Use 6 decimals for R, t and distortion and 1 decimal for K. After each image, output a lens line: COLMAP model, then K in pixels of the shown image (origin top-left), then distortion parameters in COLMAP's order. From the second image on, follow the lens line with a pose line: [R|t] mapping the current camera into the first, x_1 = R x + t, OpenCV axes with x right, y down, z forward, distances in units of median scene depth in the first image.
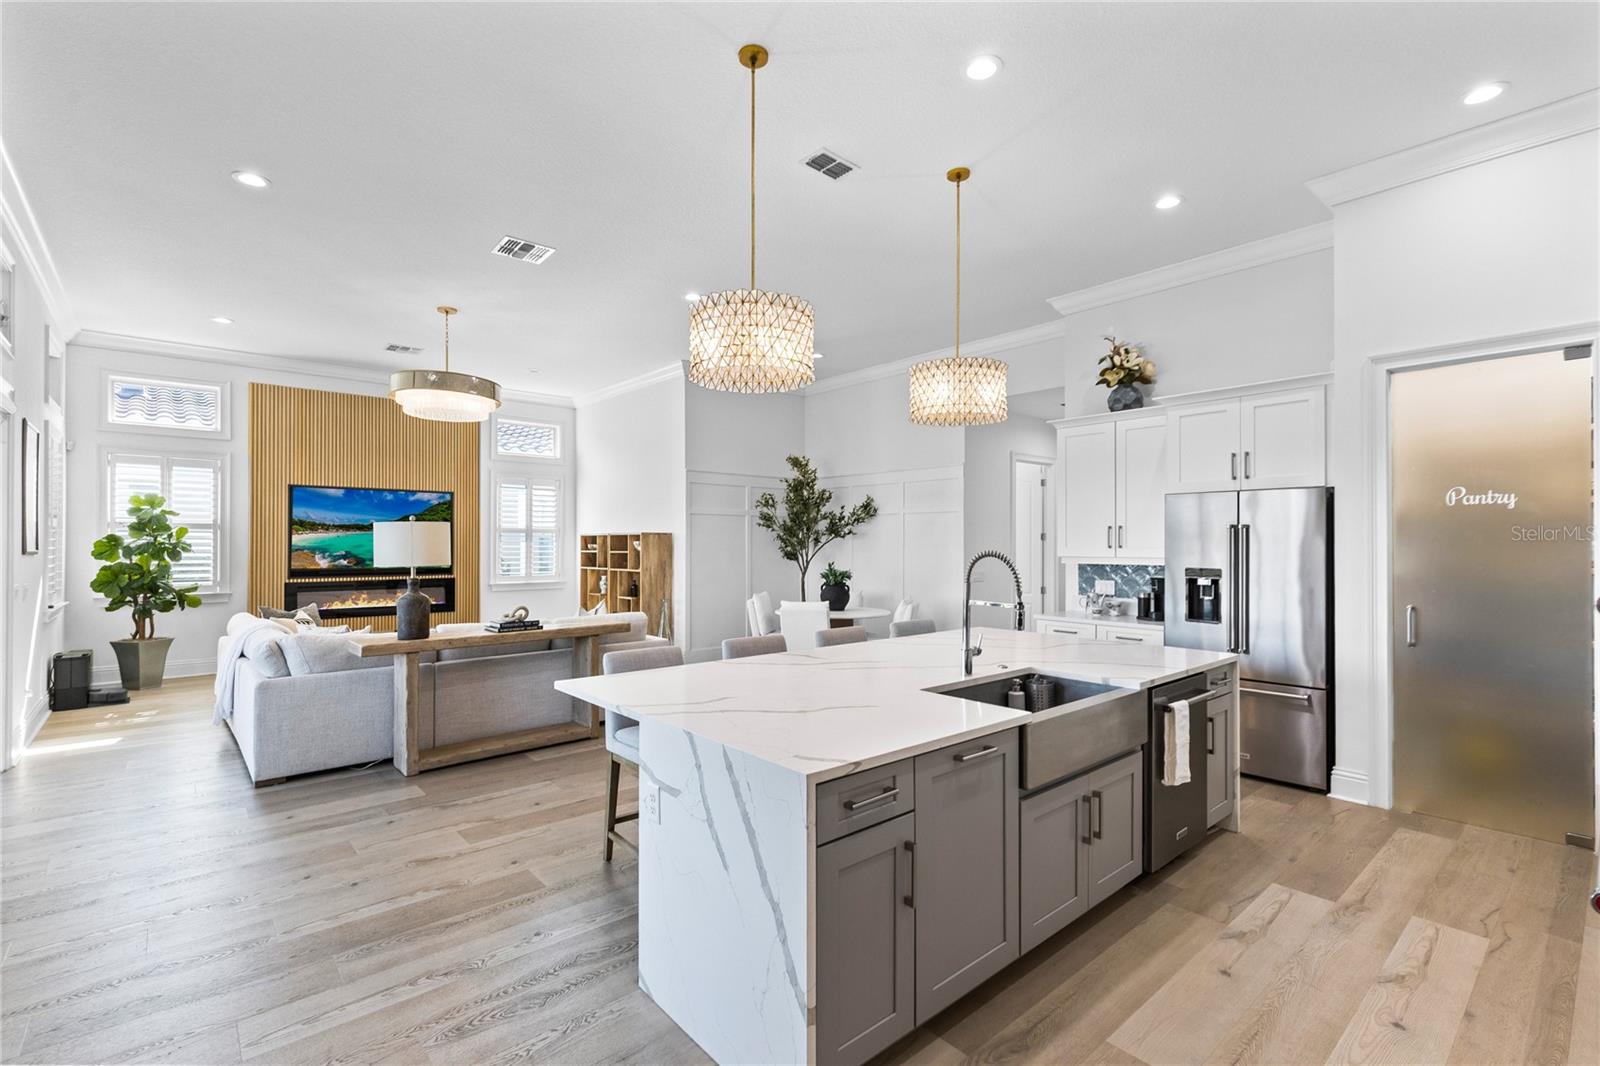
lens RADIAL K [[715.7, 0, 806.2], [0, 715.7, 544.3], [0, 0, 1]] dist [0.002949, -0.000222]
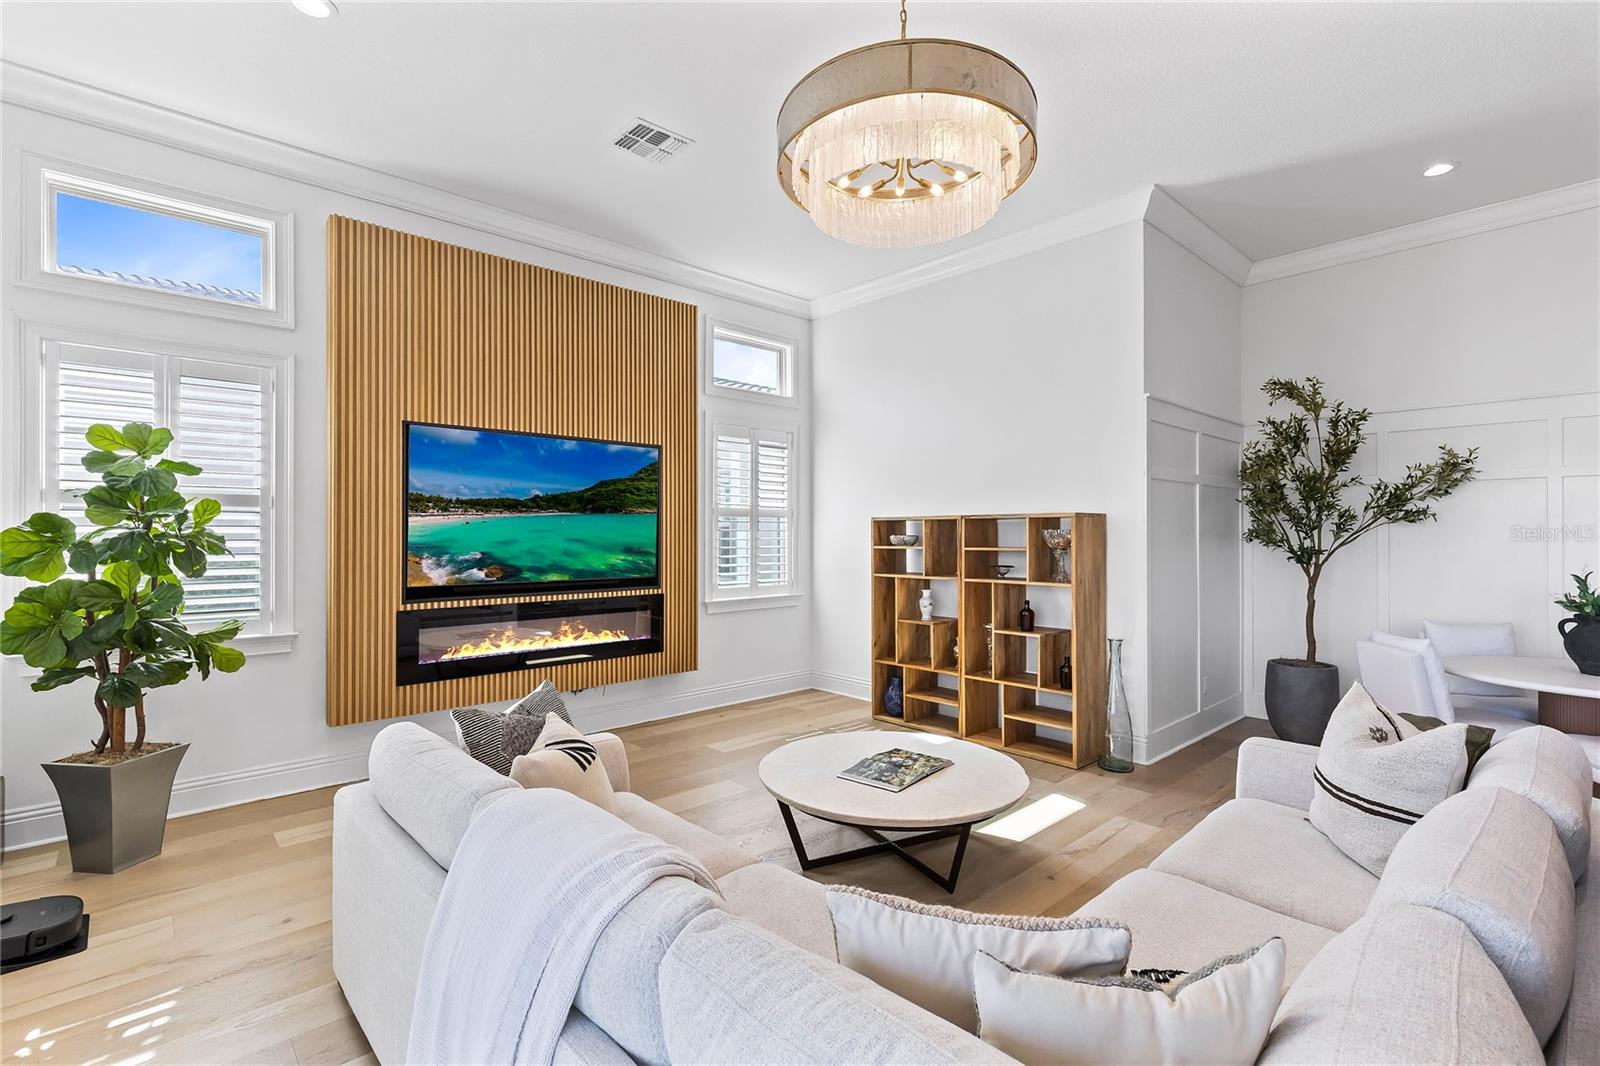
lens RADIAL K [[720.3, 0, 805.3], [0, 720.3, 535.3], [0, 0, 1]] dist [0.002161, 0.000069]
pose [[0.999842, -0.001824, 0.017691, -0.442343], [0.001781, 0.999995, 0.002439, -0.001702], [-0.017695, -0.002407, 0.999841, 0.475427]]
